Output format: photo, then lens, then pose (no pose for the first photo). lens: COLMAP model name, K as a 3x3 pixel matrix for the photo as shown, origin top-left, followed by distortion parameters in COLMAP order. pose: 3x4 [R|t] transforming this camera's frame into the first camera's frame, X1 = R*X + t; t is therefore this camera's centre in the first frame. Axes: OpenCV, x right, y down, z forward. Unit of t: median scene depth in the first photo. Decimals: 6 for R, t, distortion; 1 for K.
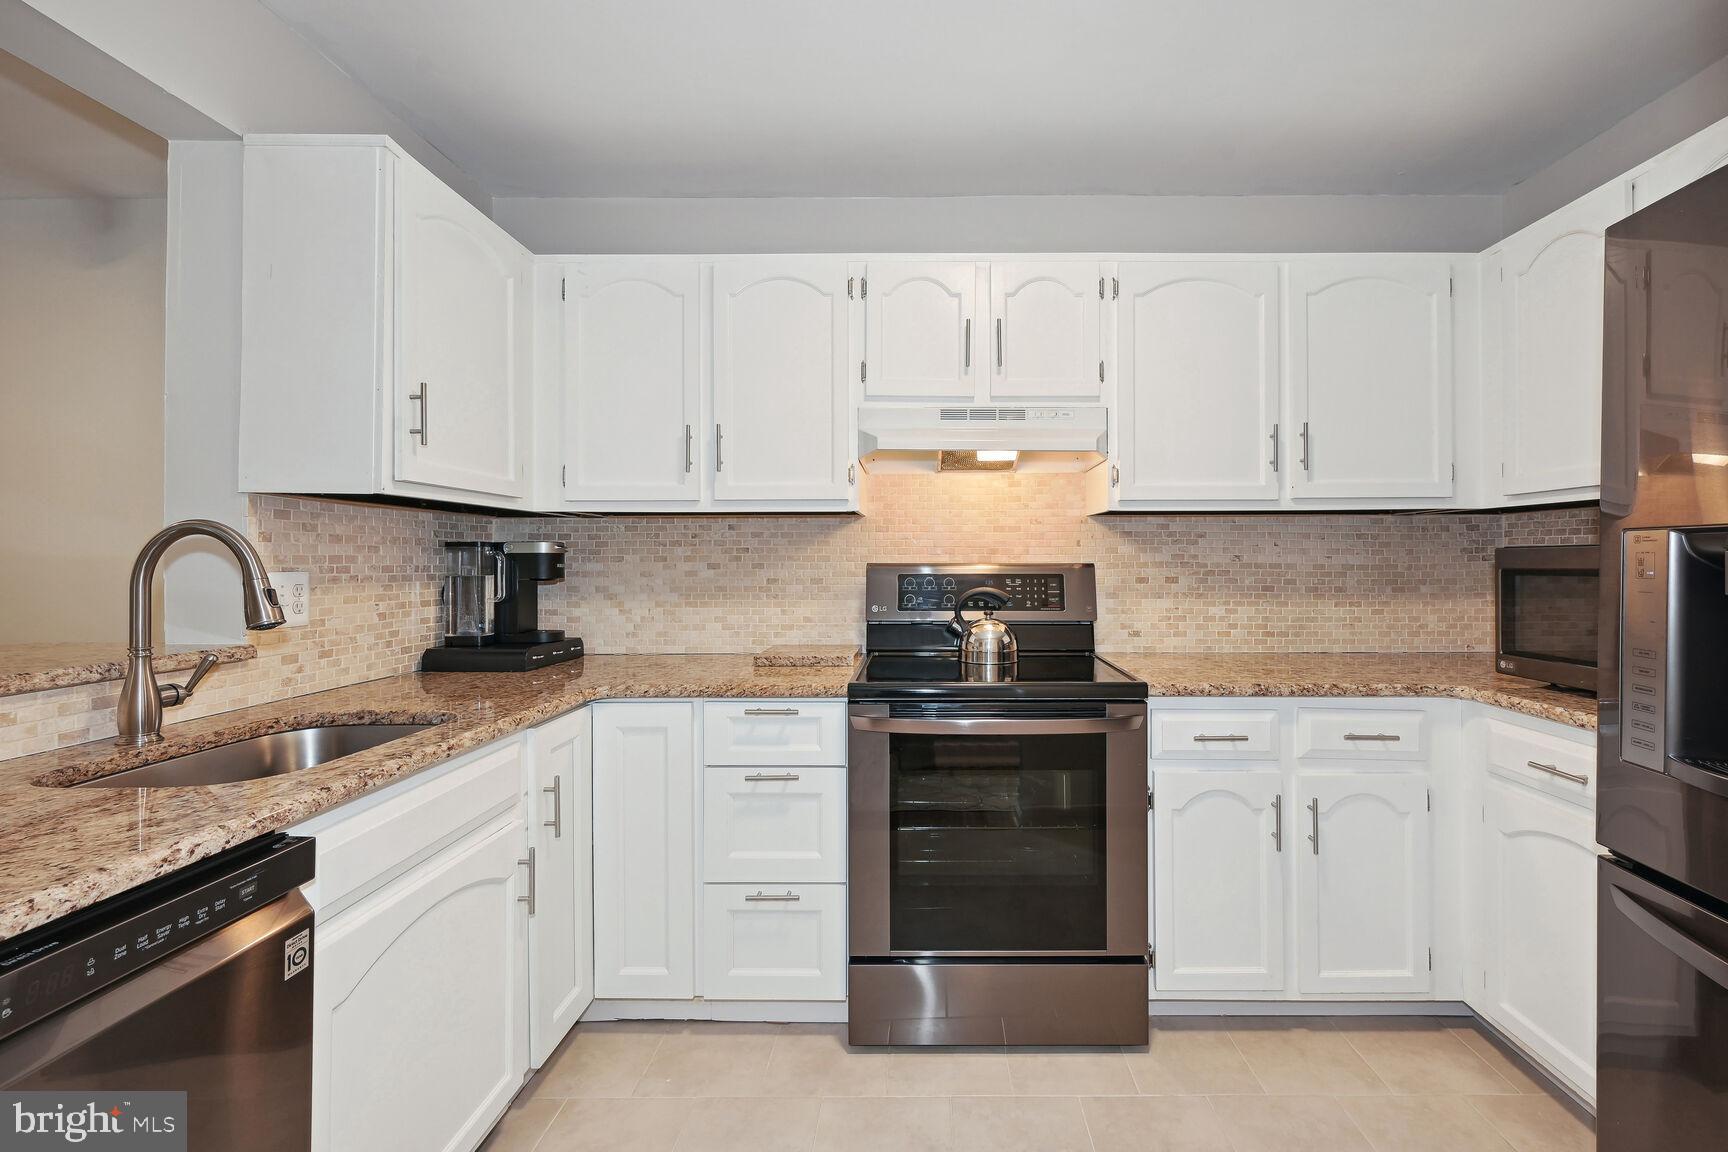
lens RADIAL K [[786.5, 0, 963.8], [0, 786.5, 565.6], [0, 0, 1]] dist [0.001061, 0.000032]
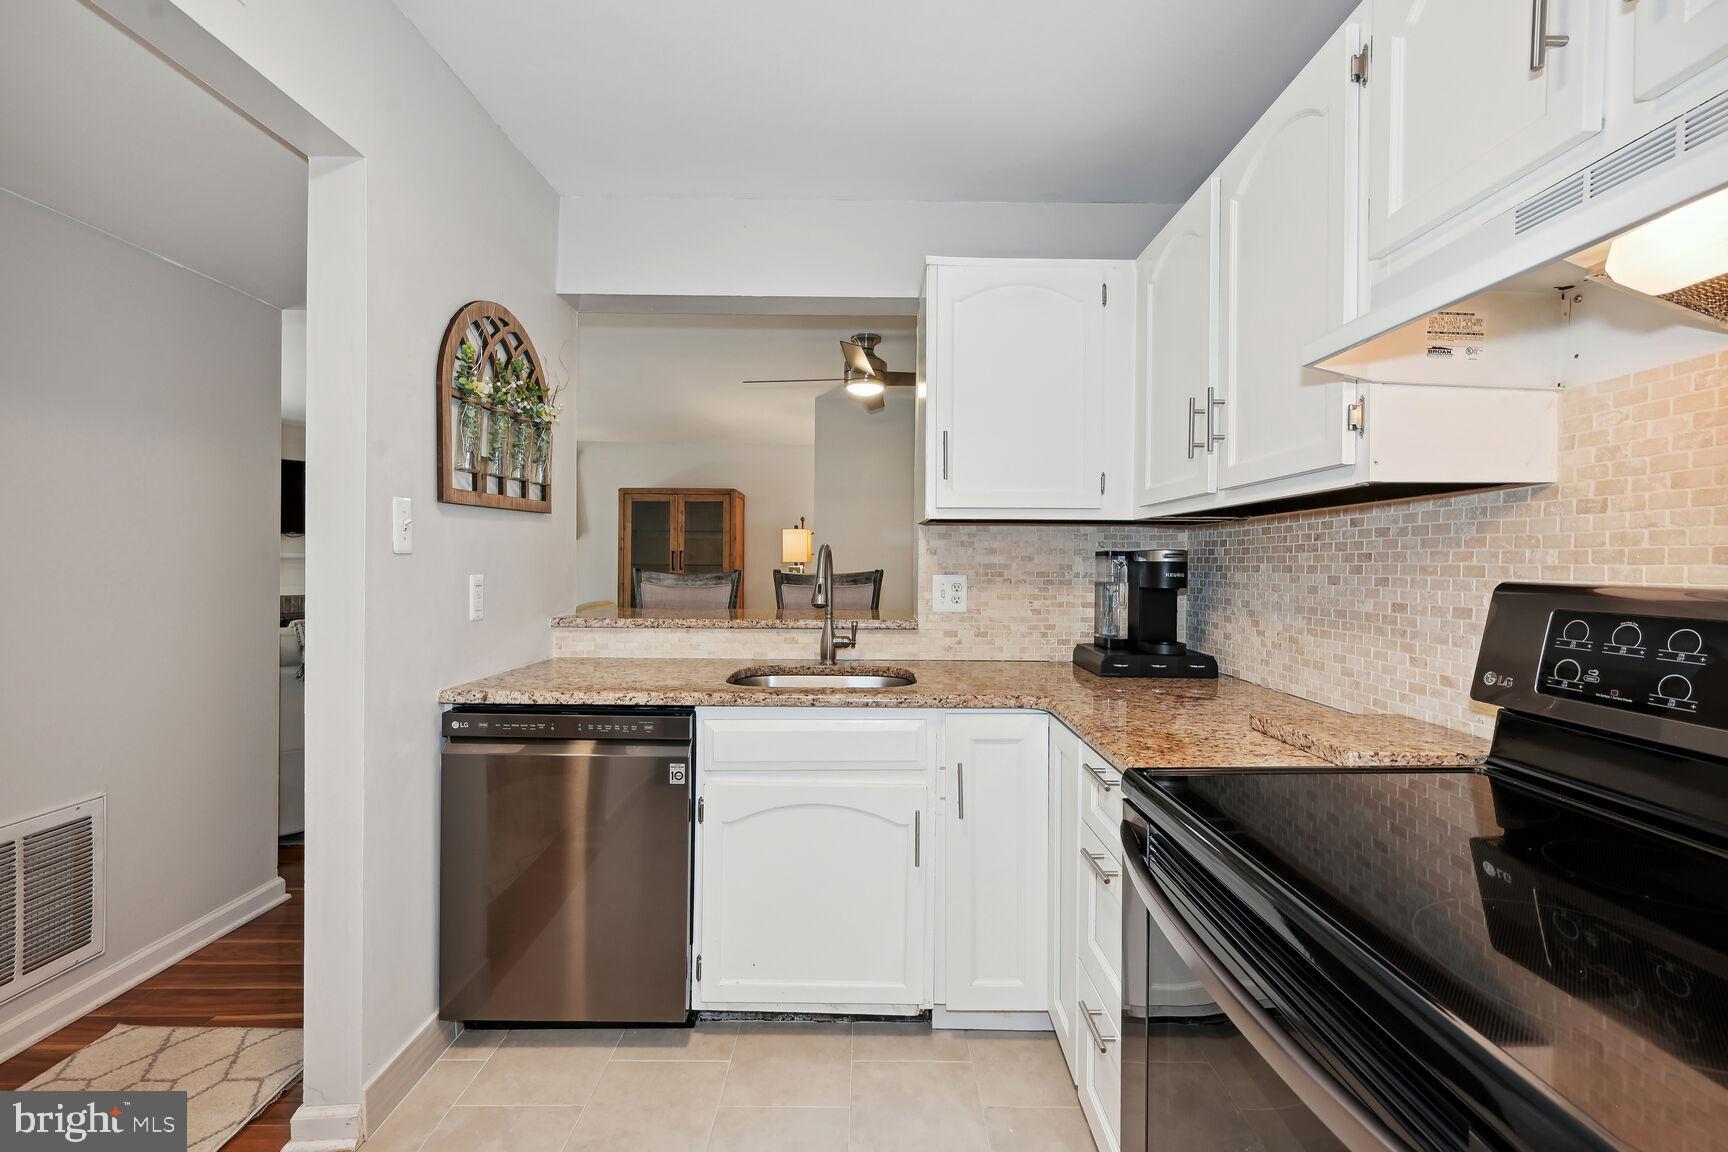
lens RADIAL K [[724.2, 0, 864.0], [0, 724.2, 576.0], [0, 0, 1]] dist [0.001067, 0.000125]
pose [[-0.080294, 0.020428, -0.996562, 0.381241], [-0.013148, 0.999681, 0.021552, -0.012605], [0.996685, 0.014833, -0.079999, 0.708777]]
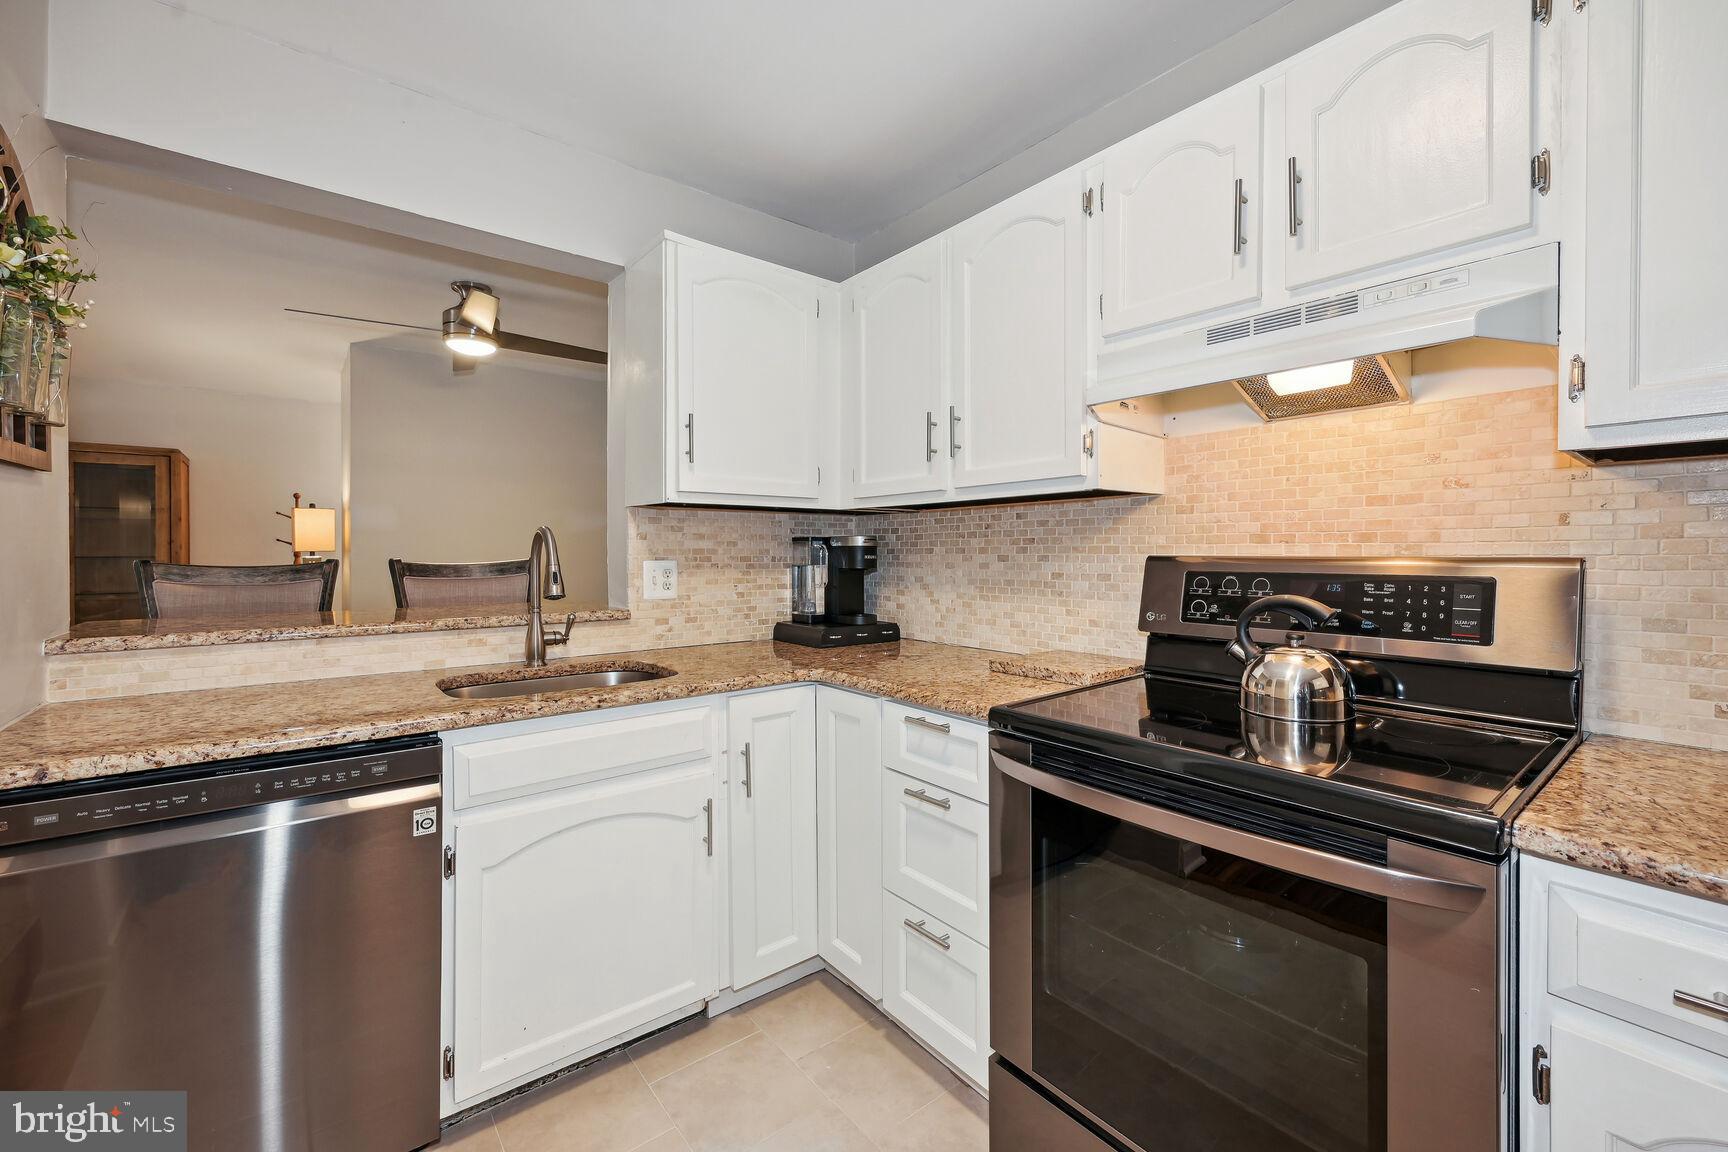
lens RADIAL K [[728.2, 0, 847.6], [0, 728.2, 563.4], [0, 0, 1]] dist [-0.001869, 0.000094]
pose [[0.568896, 0.012980, -0.822307, 0.318286], [-0.004603, 0.999910, 0.012600, -0.003699], [0.822397, -0.003383, 0.568905, 0.393355]]
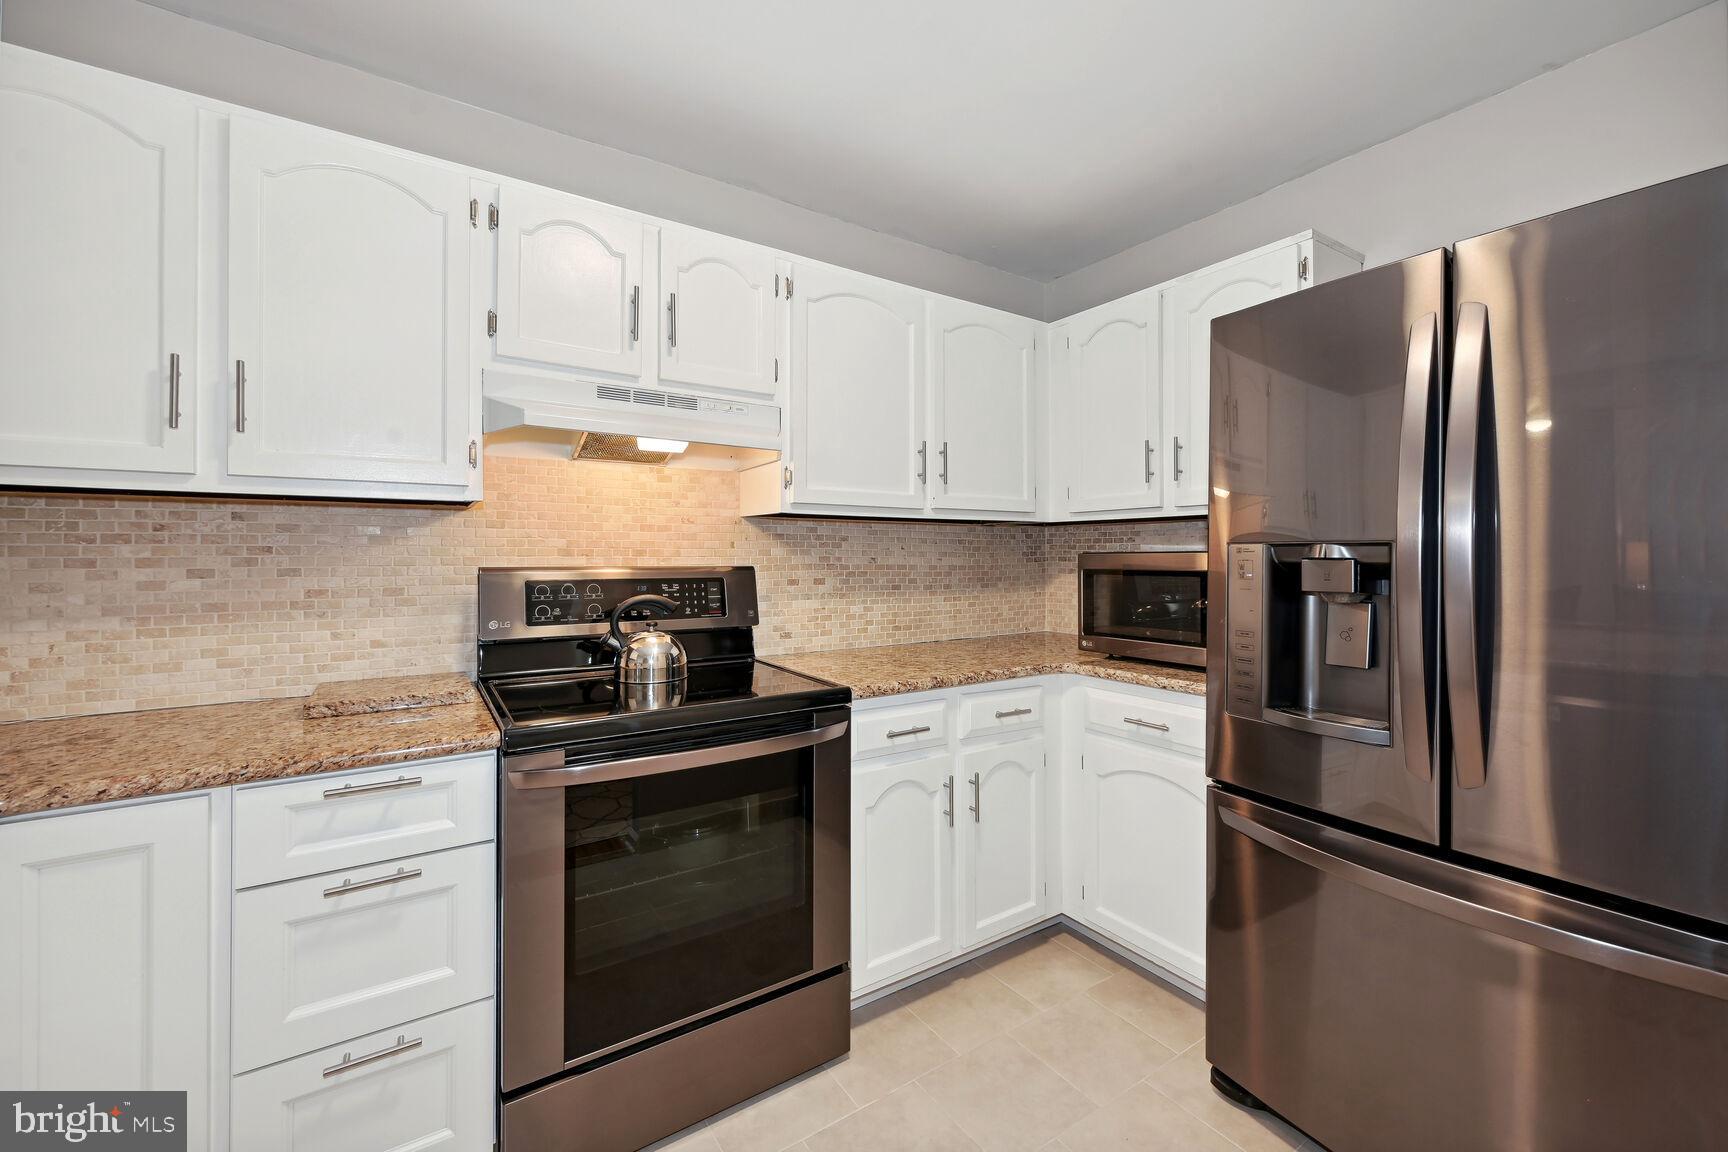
lens RADIAL K [[703.6, 0, 942.5], [0, 703.6, 554.2], [0, 0, 1]] dist [-0.002149, 0.000111]
pose [[0.818618, 0.004136, 0.574324, -0.161426], [0.001956, 0.999948, -0.009989, -0.009499], [-0.574335, 0.009300, 0.818567, 0.174443]]
